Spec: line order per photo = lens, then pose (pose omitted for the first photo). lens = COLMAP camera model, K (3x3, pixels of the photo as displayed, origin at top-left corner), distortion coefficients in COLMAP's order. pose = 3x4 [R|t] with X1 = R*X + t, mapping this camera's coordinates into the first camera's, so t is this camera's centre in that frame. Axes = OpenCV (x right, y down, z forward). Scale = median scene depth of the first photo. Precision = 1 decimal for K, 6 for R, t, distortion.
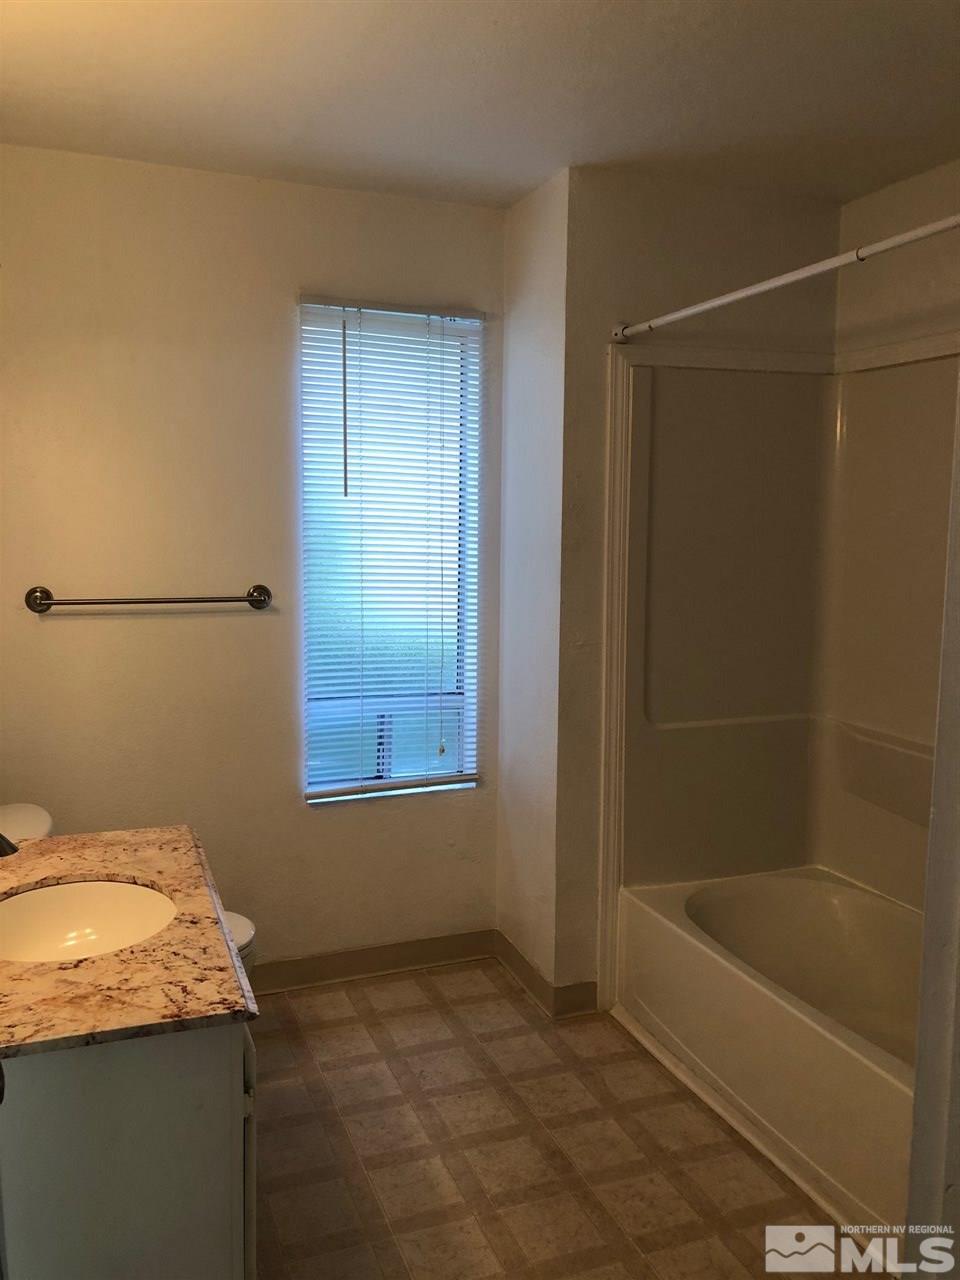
lens RADIAL K [[1049.5, 0, 483.7], [0, 1049.5, 644.1], [0, 0, 1]] dist [0.067003, -0.085490]
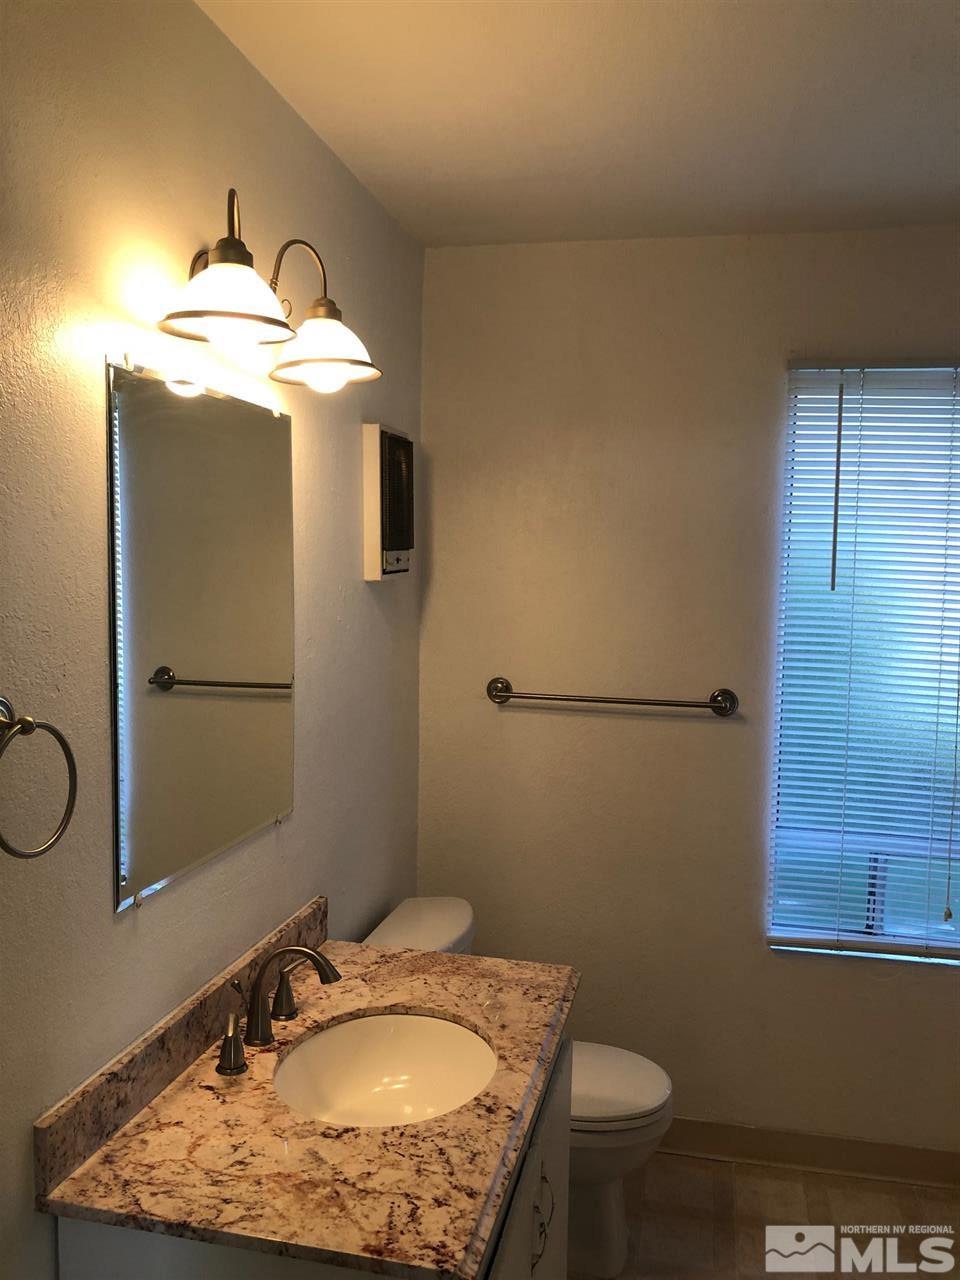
lens RADIAL K [[1072.2, 0, 479.4], [0, 1072.2, 632.9], [0, 0, 1]] dist [0.039950, 0.002700]
pose [[0.839889, 0.039607, -0.541311, 0.149571], [-0.079321, 0.995583, -0.050227, -0.063554], [0.536931, 0.085122, 0.839321, 0.207351]]
